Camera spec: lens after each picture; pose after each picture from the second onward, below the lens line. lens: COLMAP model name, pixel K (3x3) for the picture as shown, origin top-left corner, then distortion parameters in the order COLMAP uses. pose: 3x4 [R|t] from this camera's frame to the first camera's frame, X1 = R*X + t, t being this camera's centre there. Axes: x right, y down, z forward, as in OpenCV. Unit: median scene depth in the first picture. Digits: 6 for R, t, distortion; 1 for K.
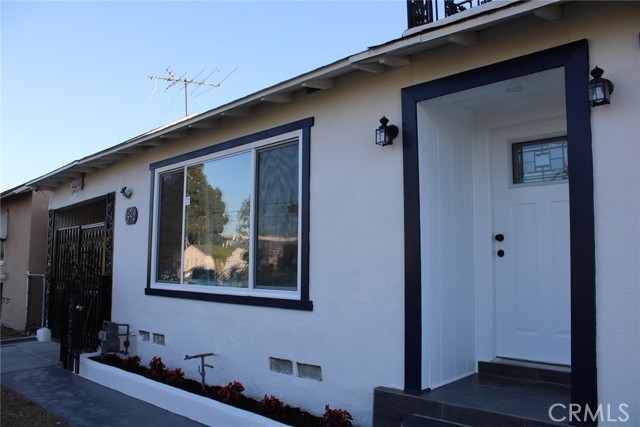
lens RADIAL K [[532.1, 0, 320.0], [0, 532.1, 213.5], [0, 0, 1]] dist [-0.159206, 0.139764]
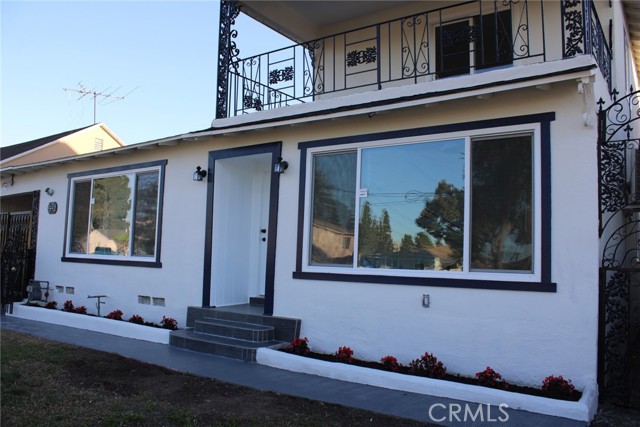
lens RADIAL K [[532.1, 0, 320.0], [0, 532.1, 213.5], [0, 0, 1]] dist [-0.159206, 0.139764]
pose [[0.985337, 0.037568, 0.166432, 0.161007], [-0.040663, 0.999057, 0.015229, -0.038303], [-0.165703, -0.021774, 0.985935, -0.640689]]
